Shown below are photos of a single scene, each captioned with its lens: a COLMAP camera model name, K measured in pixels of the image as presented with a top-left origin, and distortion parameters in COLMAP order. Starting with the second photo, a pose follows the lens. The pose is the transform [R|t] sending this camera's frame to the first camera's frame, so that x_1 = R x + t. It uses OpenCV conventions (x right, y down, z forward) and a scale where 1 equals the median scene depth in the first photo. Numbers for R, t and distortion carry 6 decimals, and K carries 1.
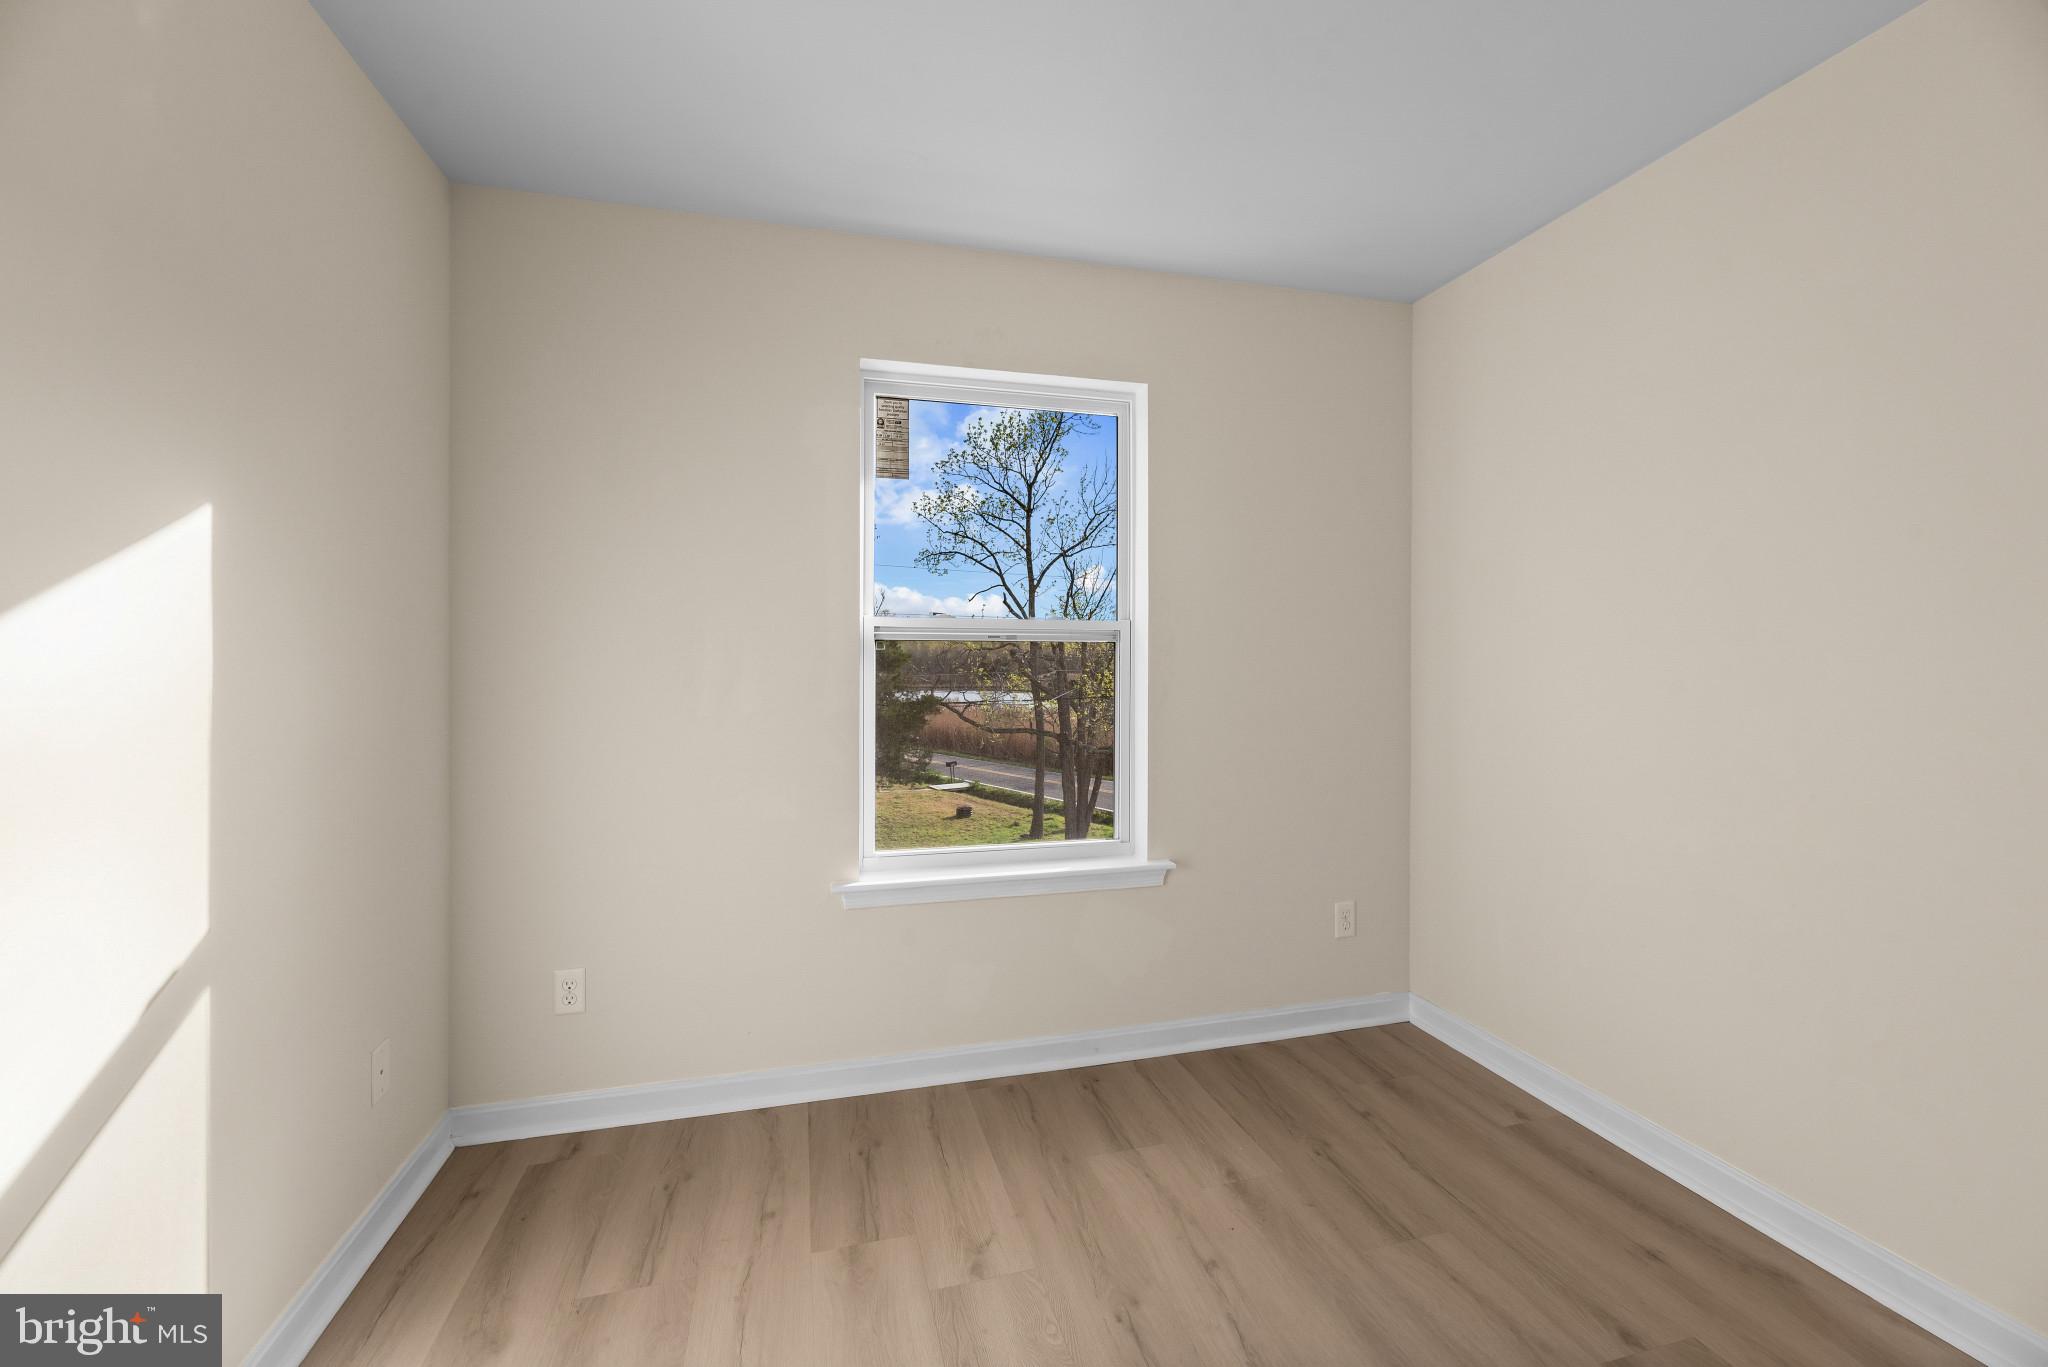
lens RADIAL K [[839.3, 0, 1018.2], [0, 839.3, 672.4], [0, 0, 1]] dist [0.009319, 0.000053]
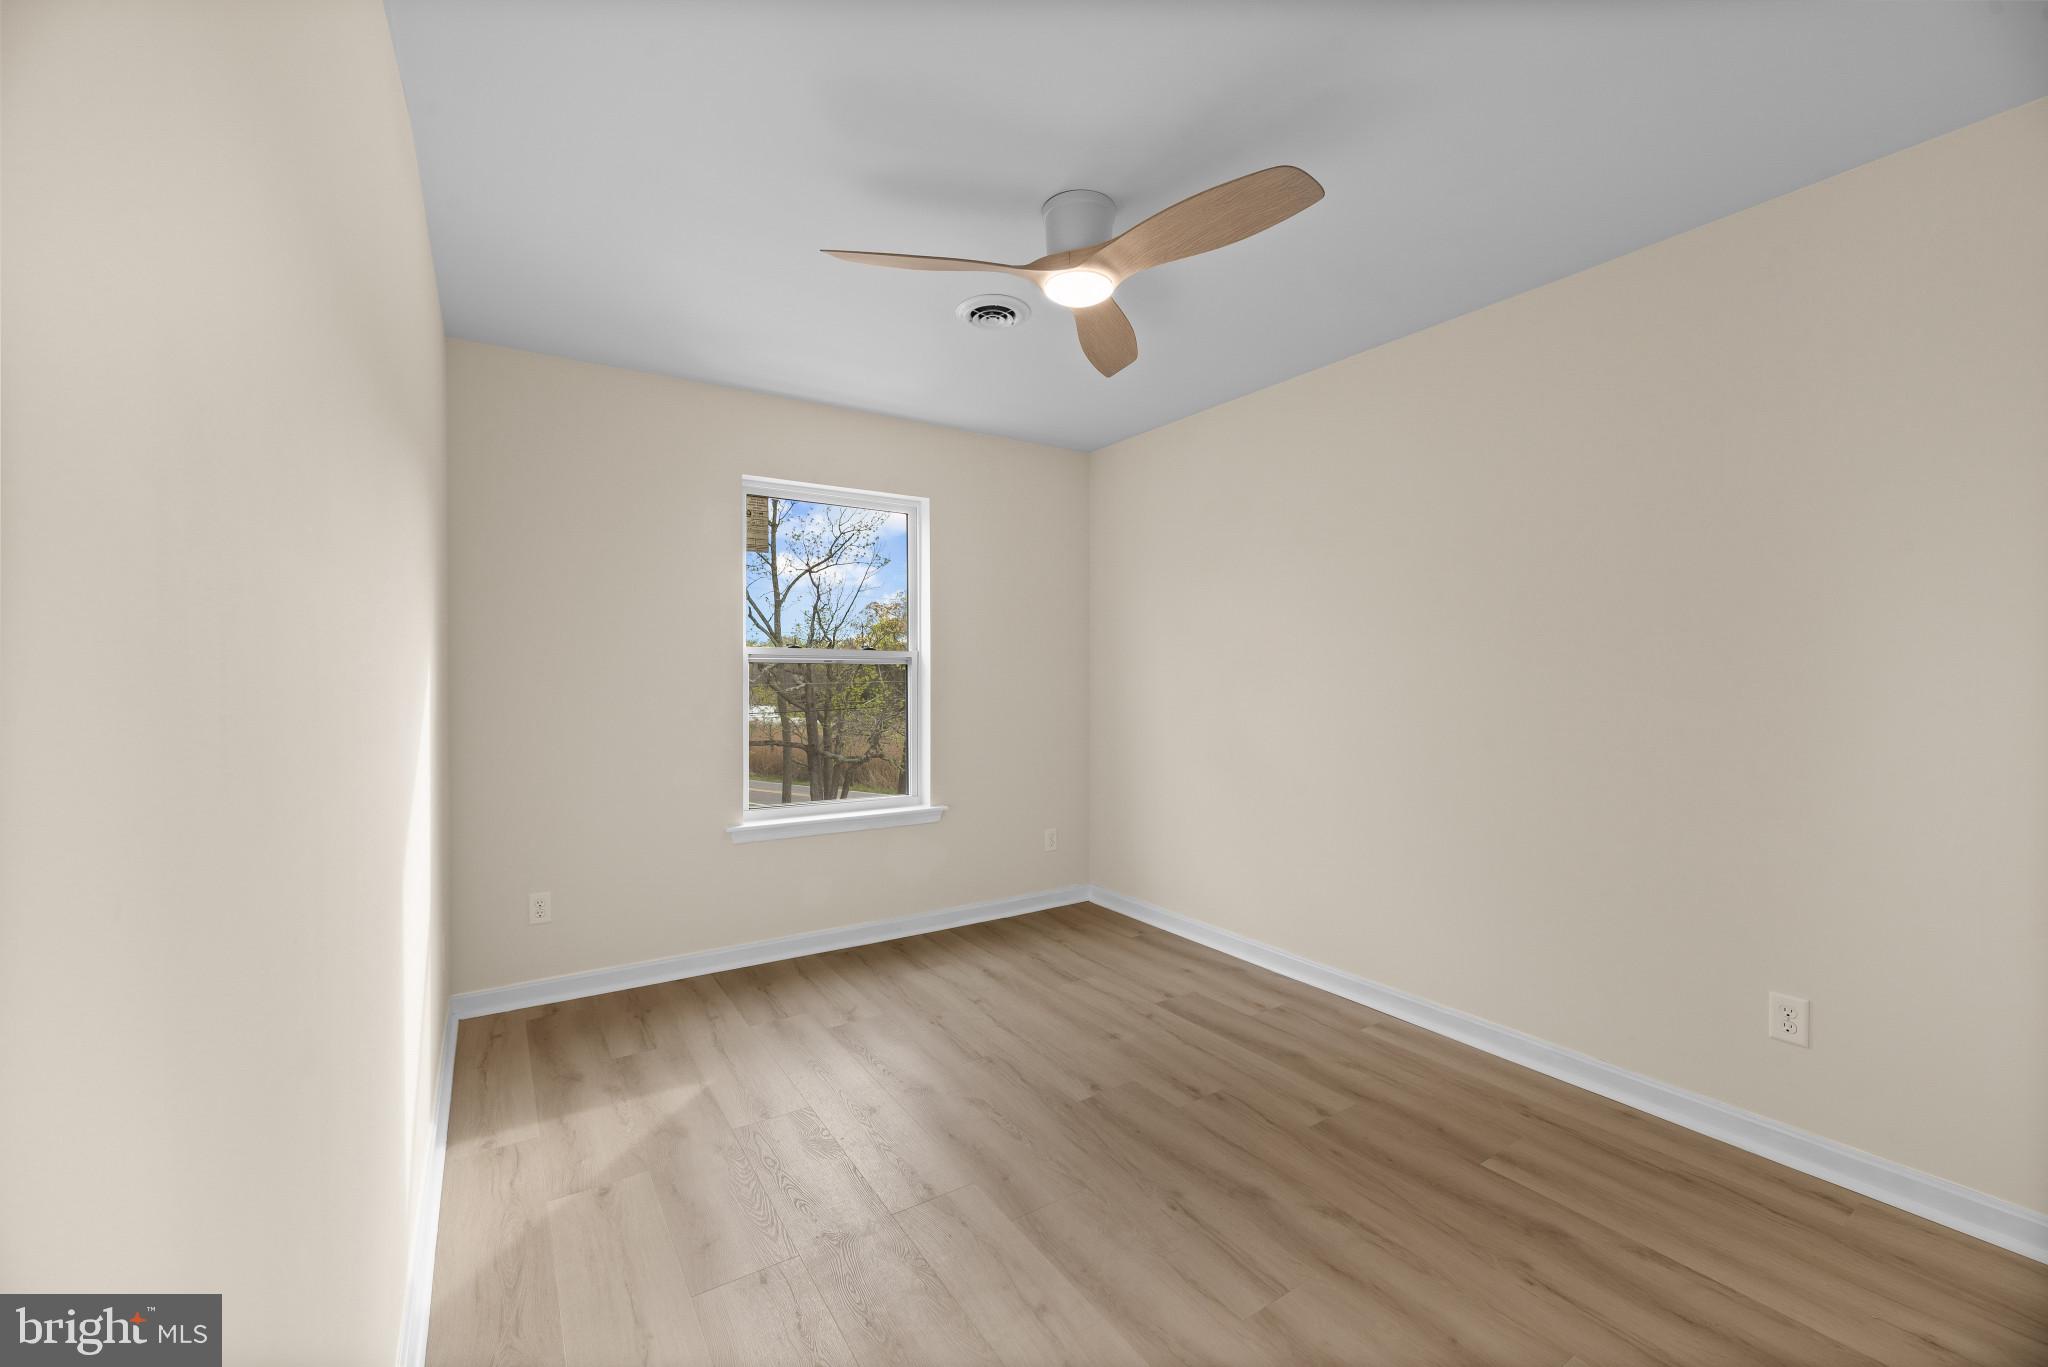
lens RADIAL K [[839.3, 0, 1018.2], [0, 839.3, 672.4], [0, 0, 1]] dist [0.009319, 0.000053]
pose [[0.952094, 0.000869, 0.305803, -0.164687], [0.003837, 0.999883, -0.014789, 0.000850], [-0.305780, 0.015254, 0.951980, -0.522448]]
